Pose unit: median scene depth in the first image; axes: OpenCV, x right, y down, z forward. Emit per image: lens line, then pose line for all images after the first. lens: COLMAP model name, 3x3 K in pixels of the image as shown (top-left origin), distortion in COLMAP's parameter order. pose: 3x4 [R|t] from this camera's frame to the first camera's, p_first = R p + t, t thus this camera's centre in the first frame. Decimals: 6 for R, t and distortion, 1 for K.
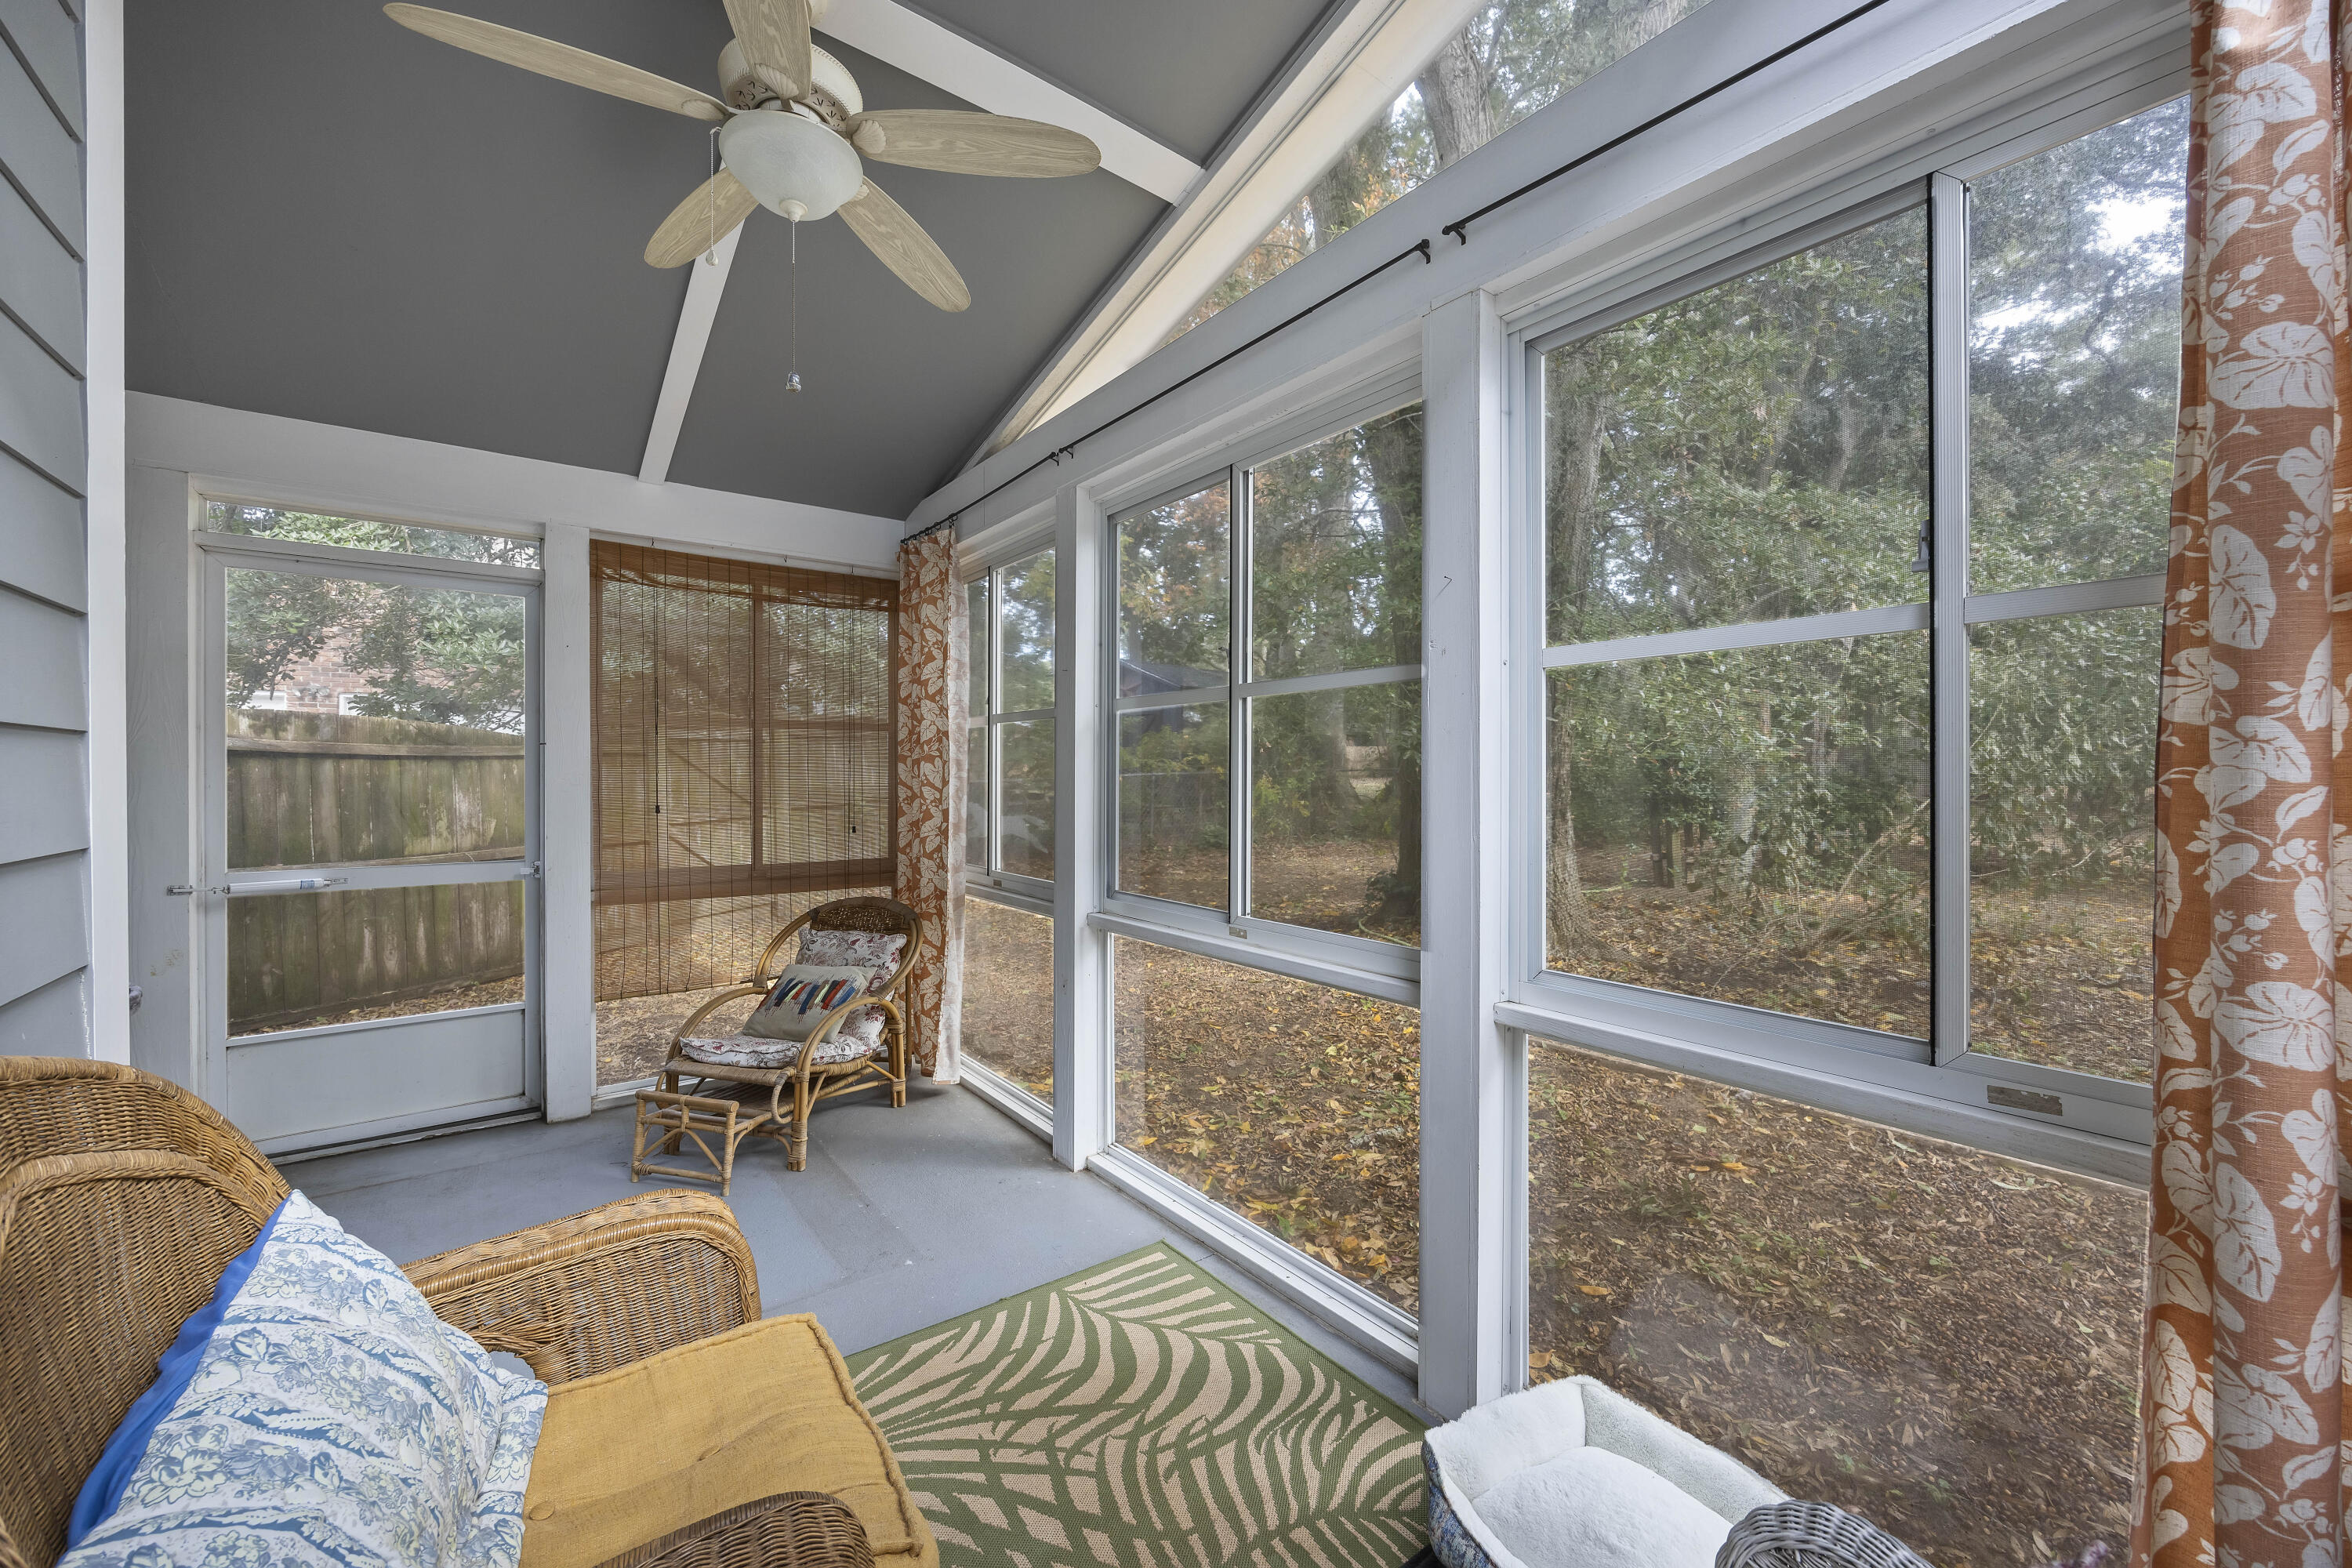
lens RADIAL K [[914.7, 0, 1176.7], [0, 914.7, 783.7], [0, 0, 1]] dist [0.011232, 0.000090]
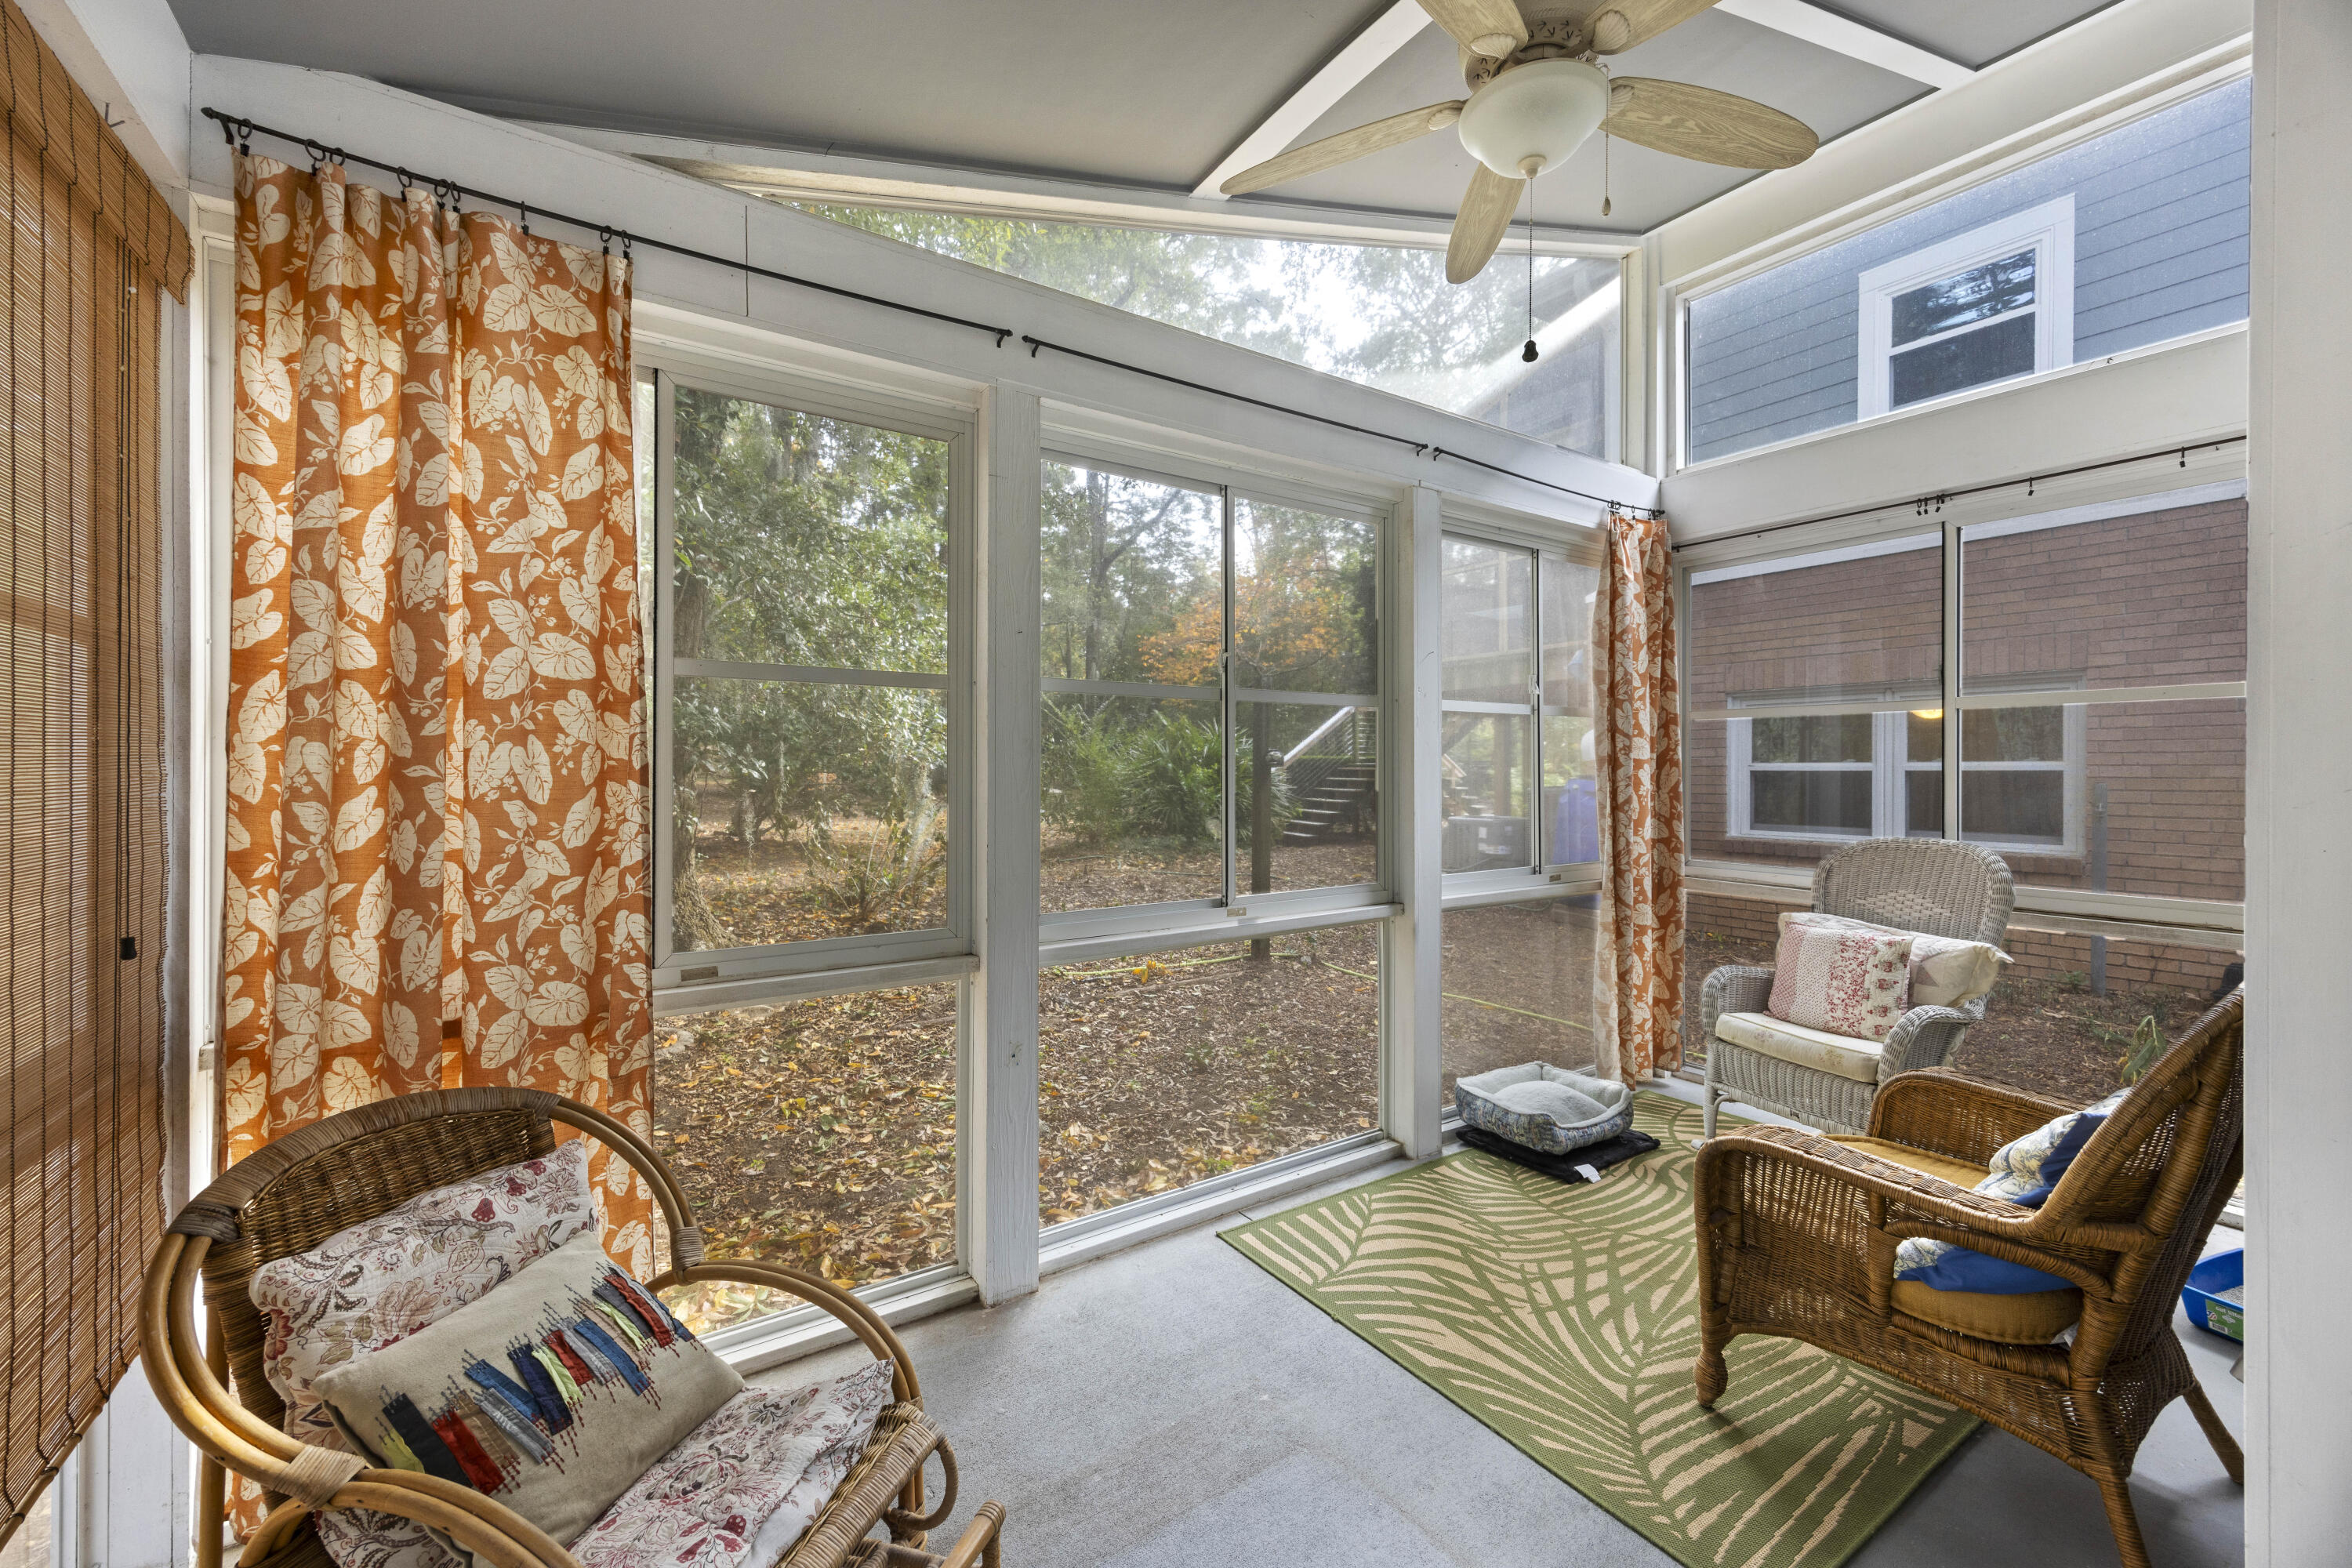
lens RADIAL K [[914.7, 0, 1158.2], [0, 914.7, 784.8], [0, 0, 1]] dist [0.011232, 0.000090]
pose [[0.065737, -0.008698, 0.997799, -1.322288], [0.002646, 0.999960, 0.008542, -0.021408], [-0.997833, 0.002079, 0.065757, 1.259857]]
